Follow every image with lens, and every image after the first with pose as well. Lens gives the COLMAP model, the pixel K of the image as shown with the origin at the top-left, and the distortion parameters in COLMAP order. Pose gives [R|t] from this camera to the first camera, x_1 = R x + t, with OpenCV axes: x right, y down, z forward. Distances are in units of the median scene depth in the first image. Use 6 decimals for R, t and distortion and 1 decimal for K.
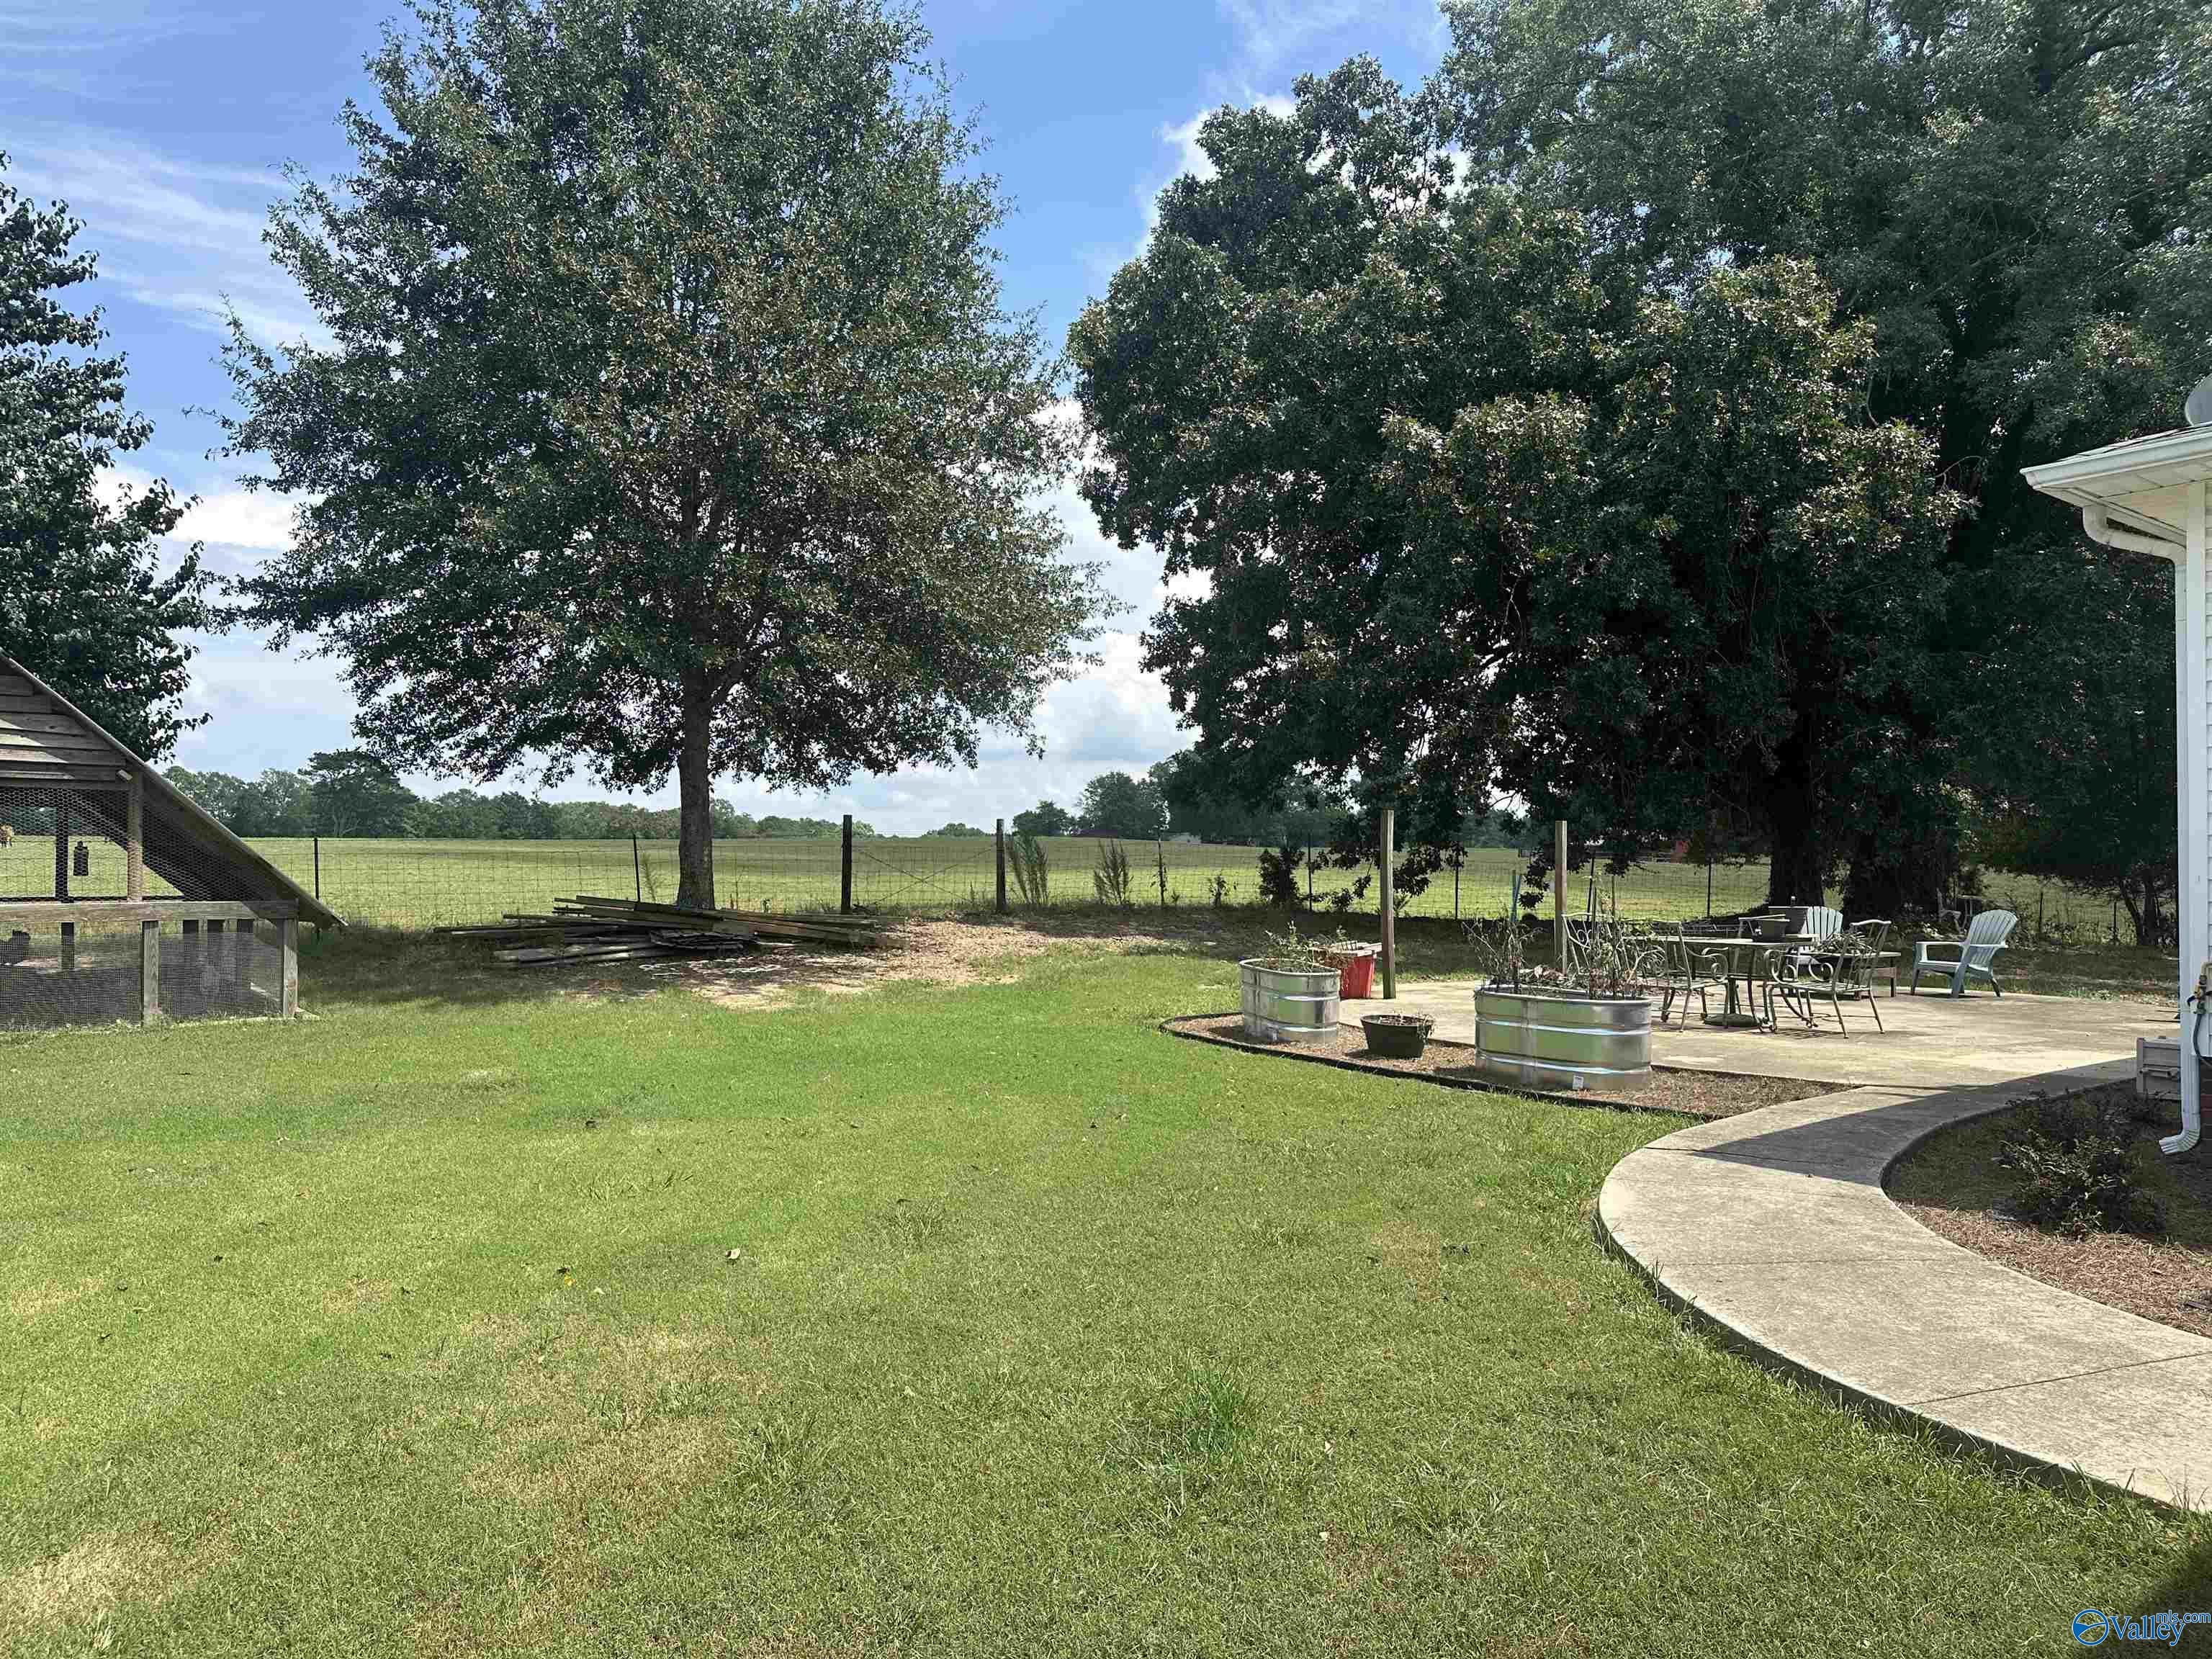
lens RADIAL K [[1566.4, 0, 1102.7], [0, 1566.4, 835.8], [0, 0, 1]] dist [0.000647, -0.001527]
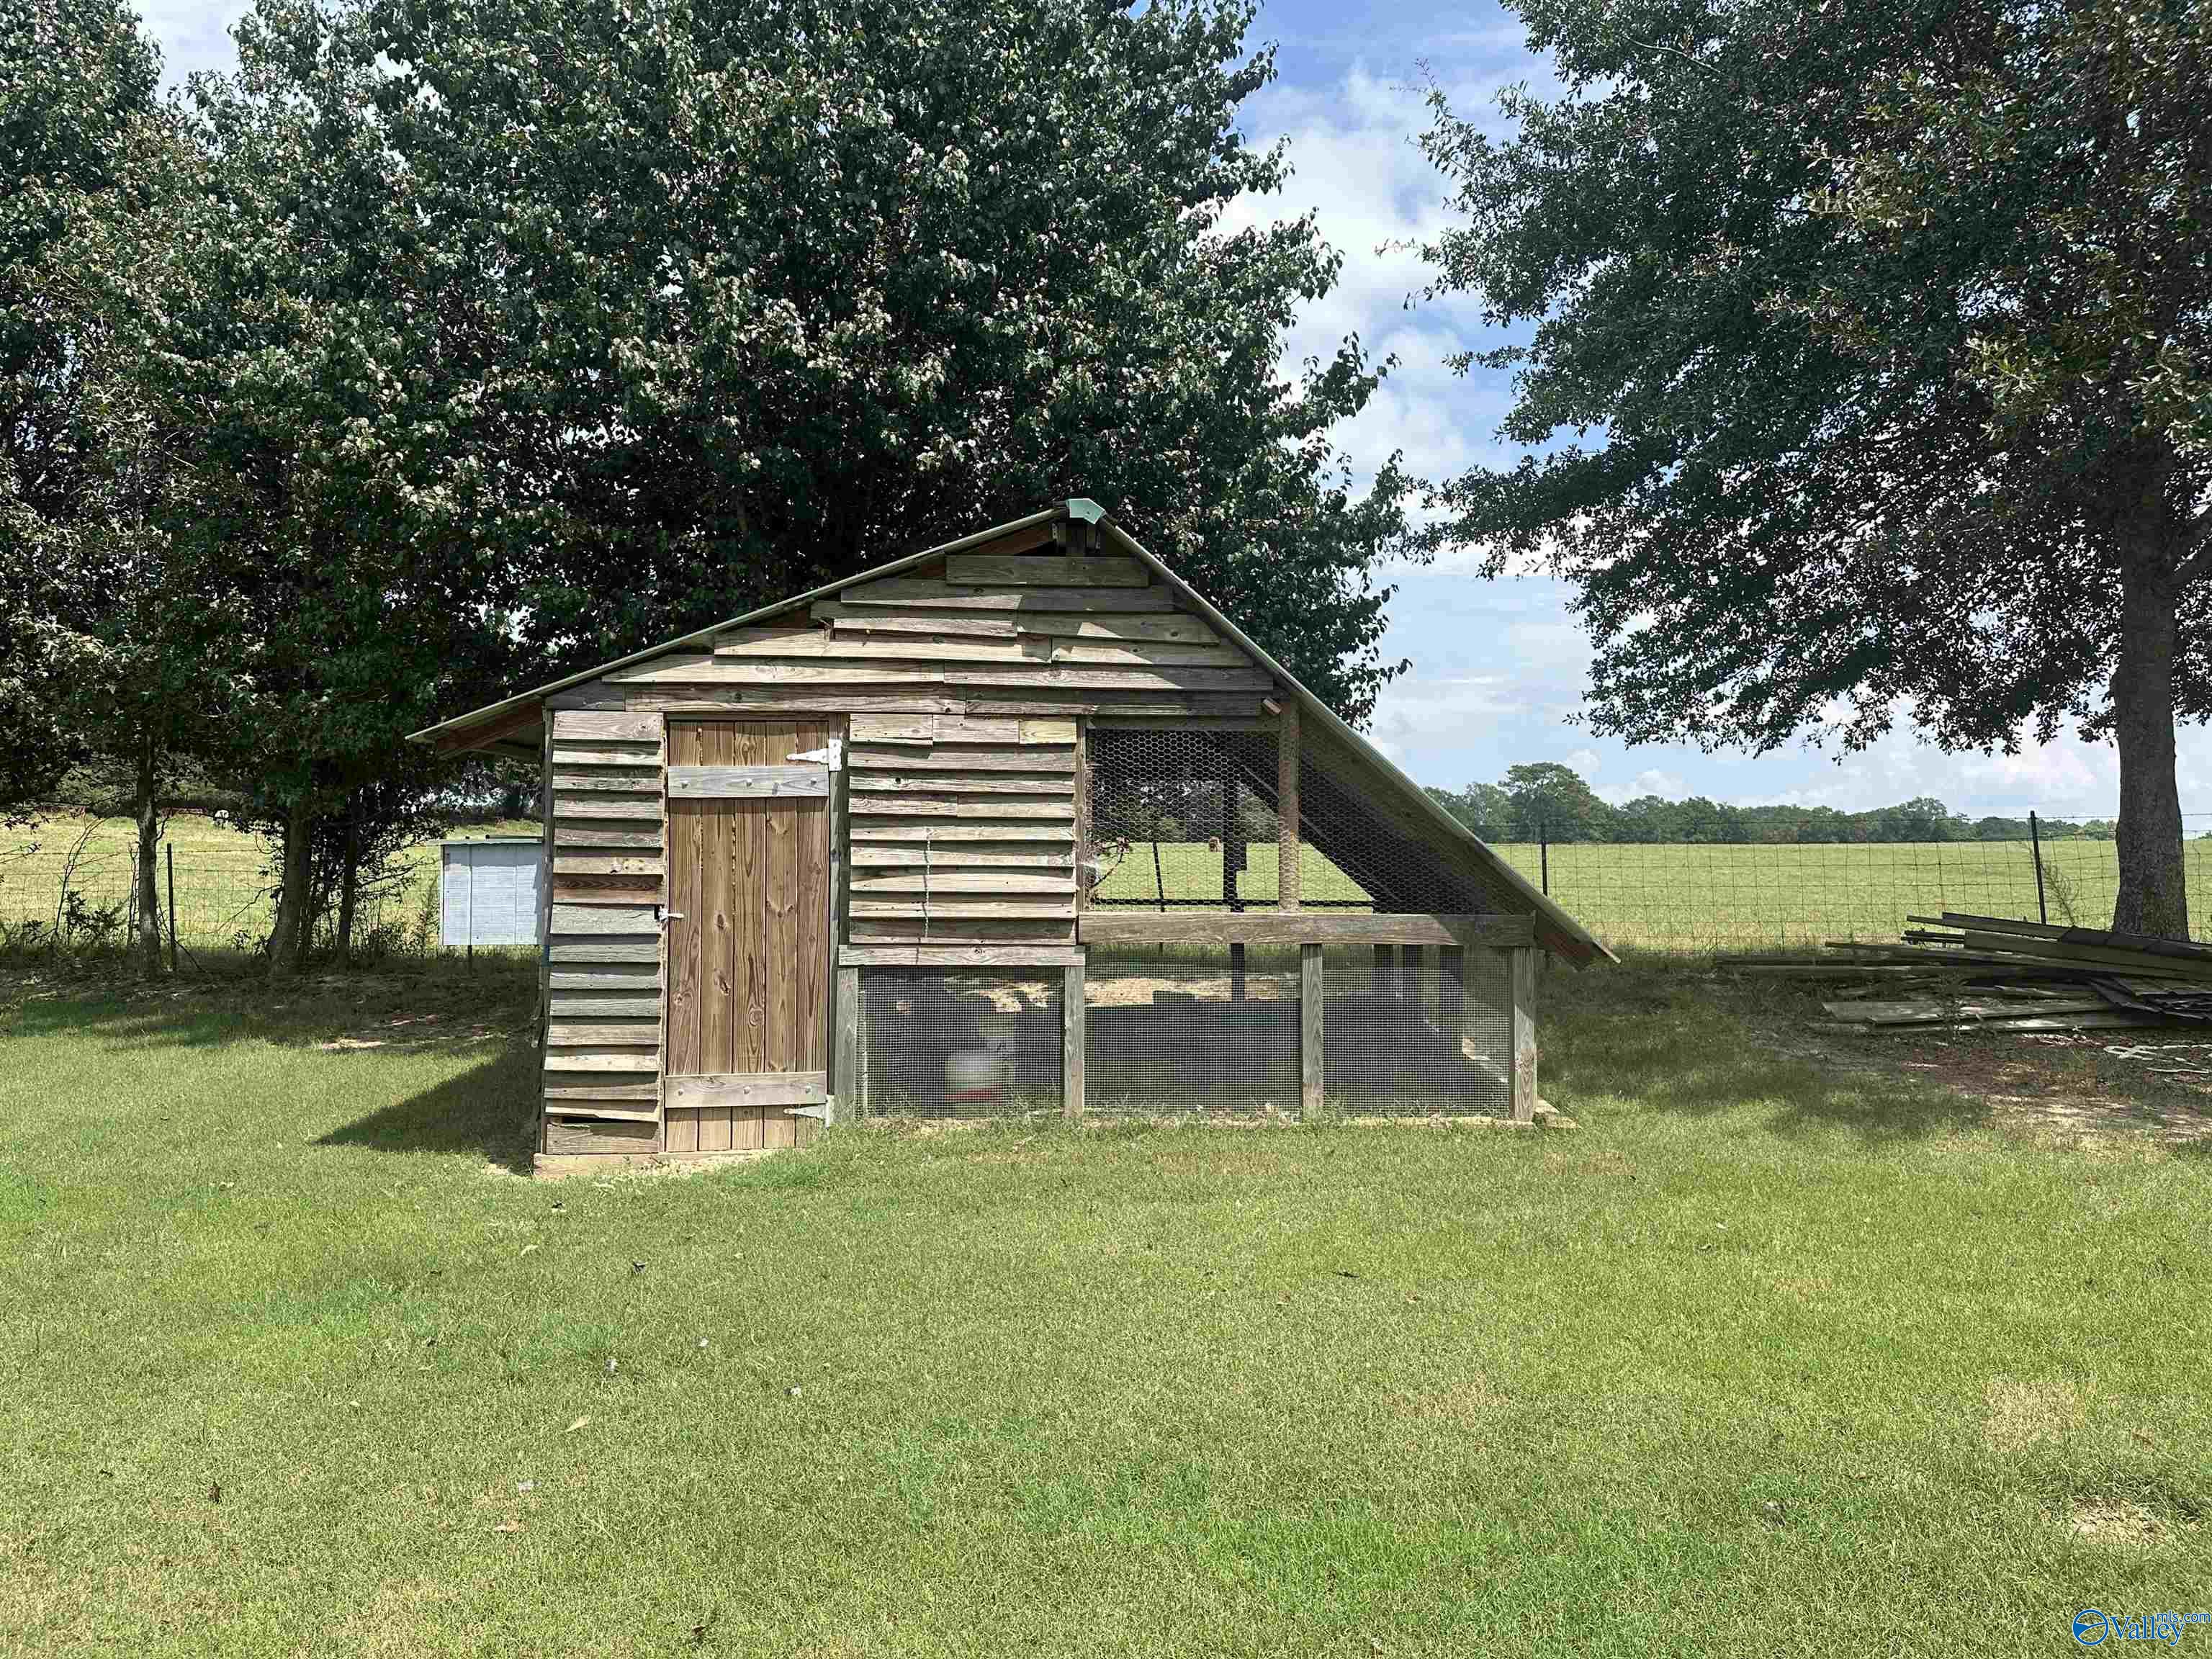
lens RADIAL K [[1546.1, 0, 1110.4], [0, 1546.1, 835.2], [0, 0, 1]] dist [0.207485, -0.350115]
pose [[0.753943, -0.007870, -0.656892, -0.199445], [0.005234, 0.999968, -0.005973, 0.011152], [0.656919, 0.001065, 0.753961, 0.364695]]
